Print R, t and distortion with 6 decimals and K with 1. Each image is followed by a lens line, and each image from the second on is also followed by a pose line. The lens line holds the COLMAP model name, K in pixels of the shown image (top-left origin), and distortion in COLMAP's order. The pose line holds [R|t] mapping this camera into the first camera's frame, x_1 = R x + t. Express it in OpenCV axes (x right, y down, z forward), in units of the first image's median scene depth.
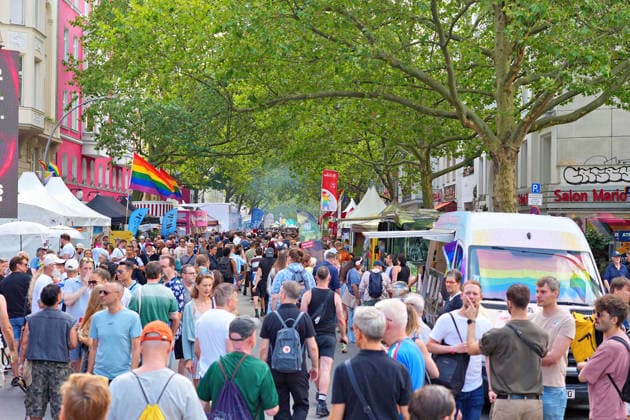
lens RADIAL K [[956.4, 0, 315.0], [0, 956.4, 210.0], [0, 0, 1]] dist [0.012931, 0.051531]
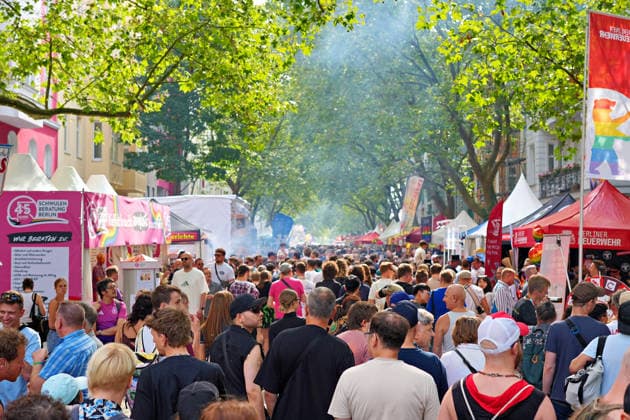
lens RADIAL K [[956.4, 0, 315.0], [0, 956.4, 210.0], [0, 0, 1]] dist [0.012931, 0.051531]
pose [[0.999897, 0.000723, -0.014324, -0.033857], [-0.000976, 0.999843, -0.017706, 0.007152], [0.014309, 0.017718, 0.999741, 0.431948]]
